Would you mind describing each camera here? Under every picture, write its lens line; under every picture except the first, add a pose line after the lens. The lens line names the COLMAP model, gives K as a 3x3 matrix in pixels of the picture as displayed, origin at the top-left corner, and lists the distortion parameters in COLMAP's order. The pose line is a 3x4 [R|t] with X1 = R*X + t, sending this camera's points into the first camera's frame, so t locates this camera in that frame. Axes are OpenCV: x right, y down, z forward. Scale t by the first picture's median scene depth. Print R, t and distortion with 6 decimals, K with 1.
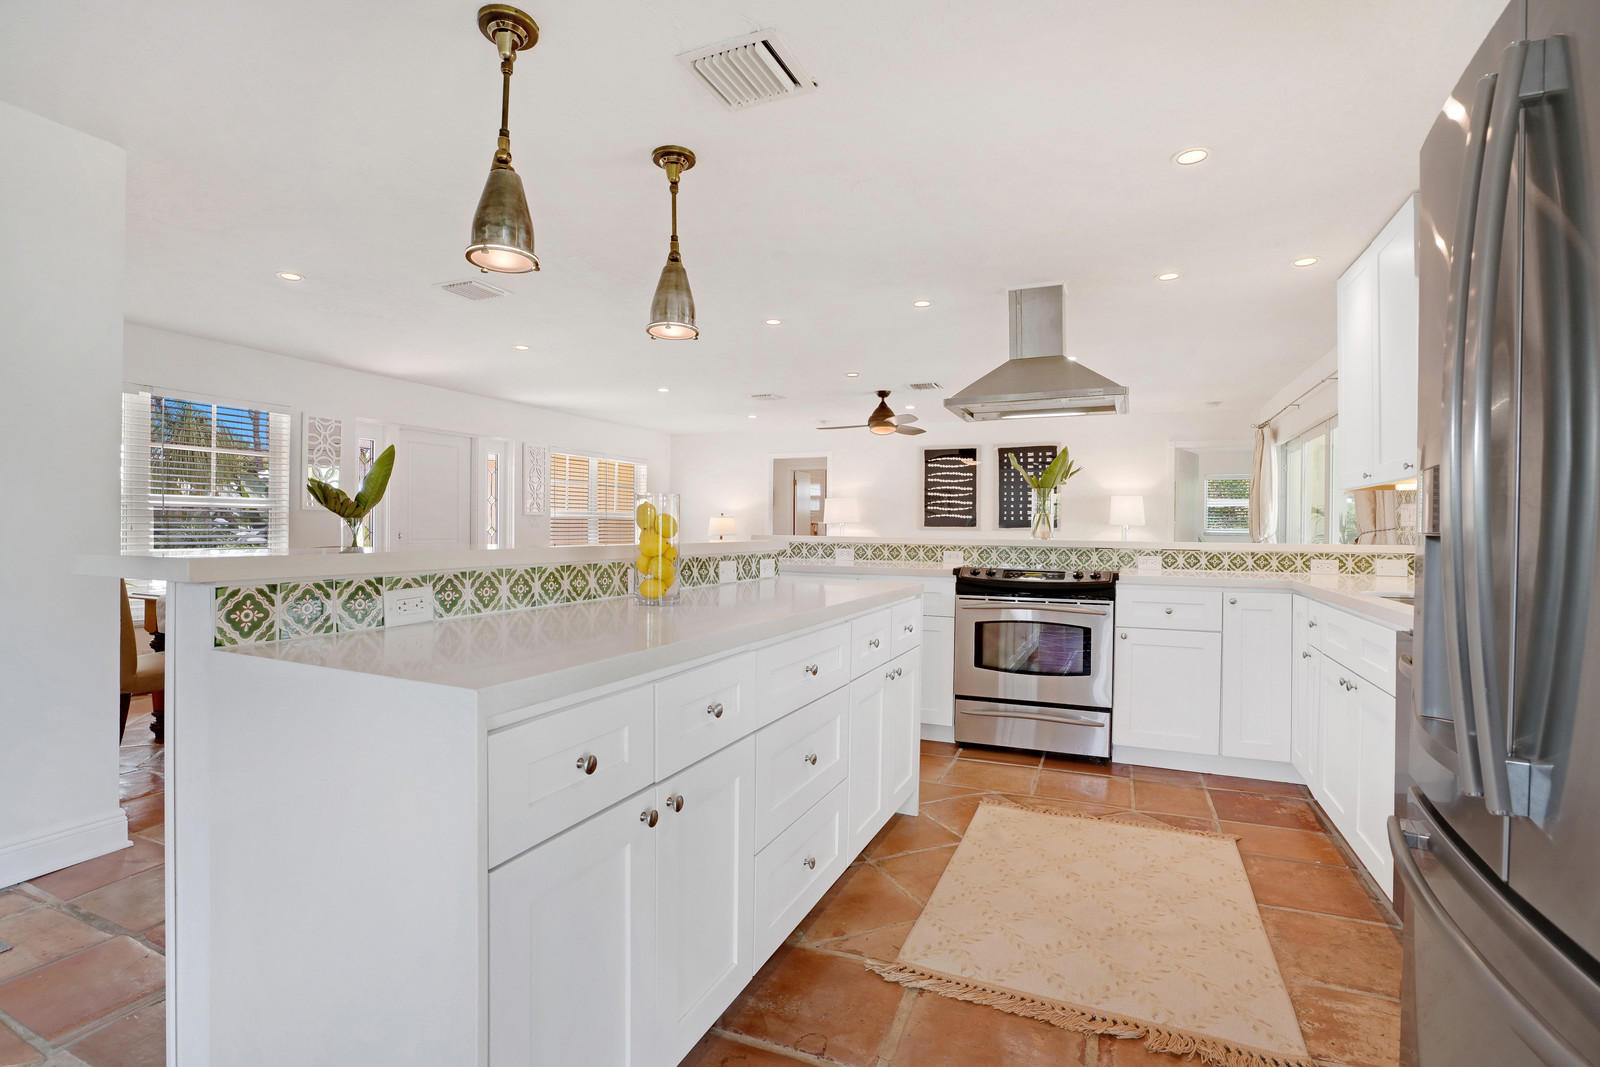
lens RADIAL K [[744.0, 0, 799.6], [0, 744.0, 537.4], [0, 0, 1]] dist [-0.000758, 0.001462]
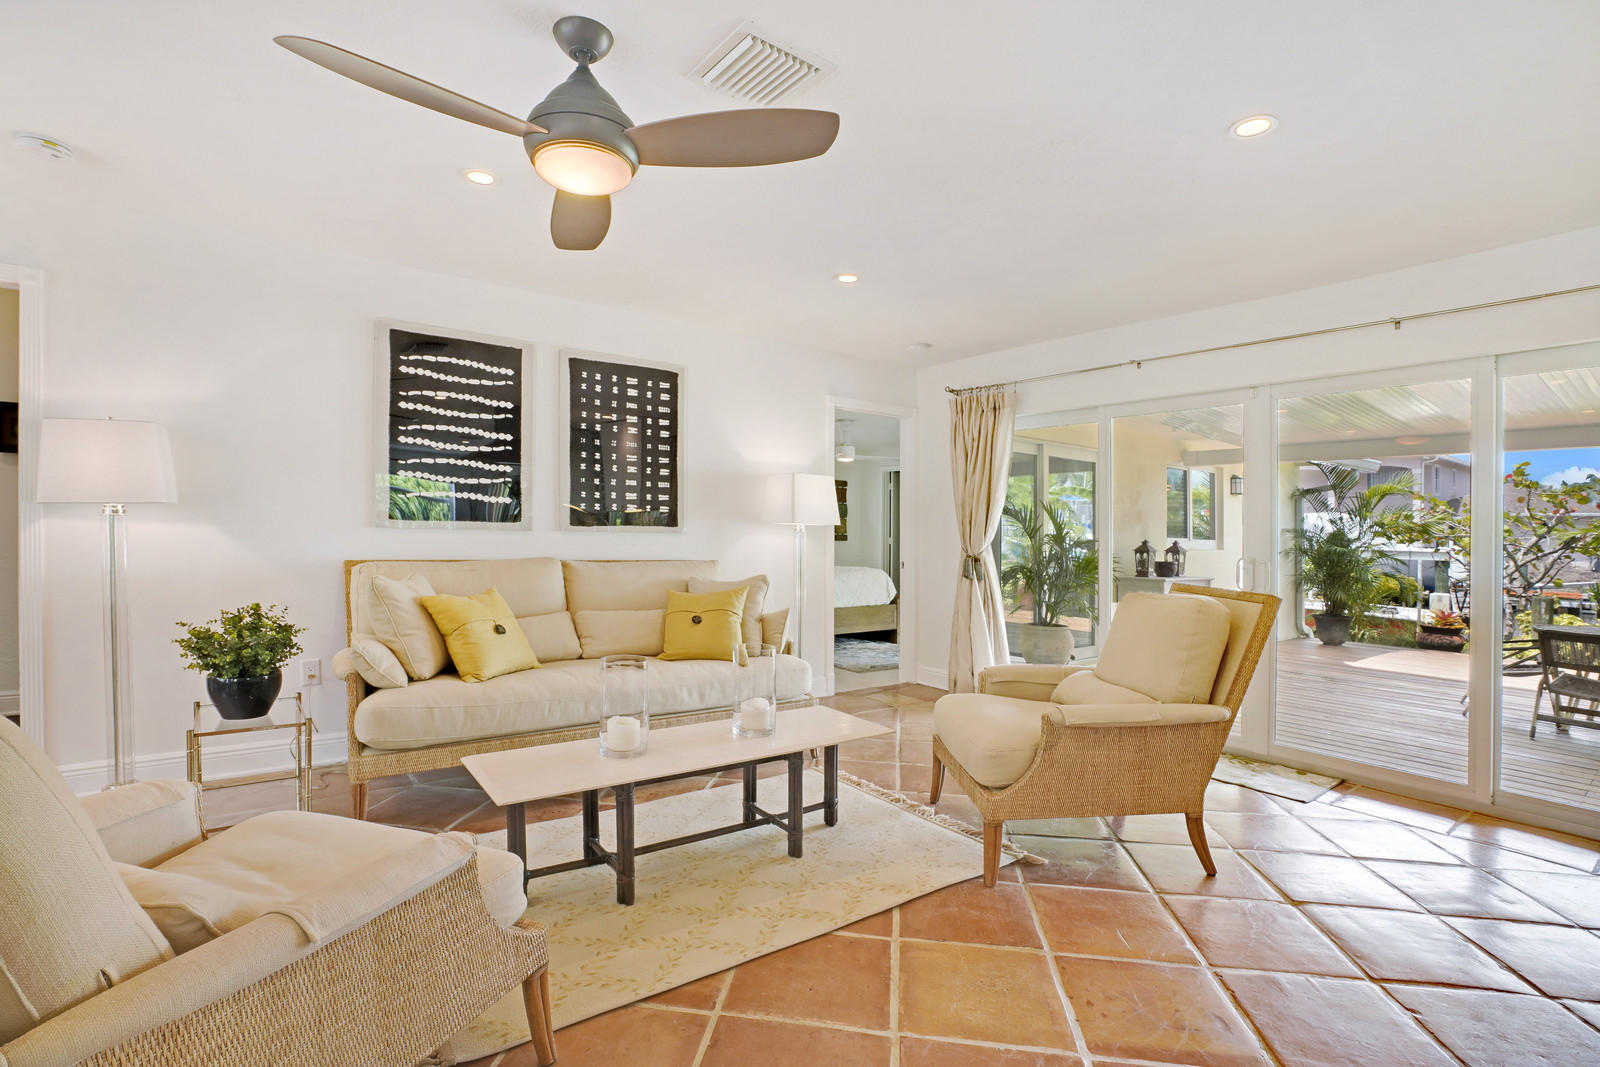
lens RADIAL K [[744.0, 0, 797.9], [0, 744.0, 531.6], [0, 0, 1]] dist [-0.000758, 0.001462]
pose [[0.507672, -0.001405, 0.861549, -0.067415], [-0.006232, 0.999967, 0.005303, -0.012592], [-0.861528, -0.008062, 0.507647, 0.637194]]
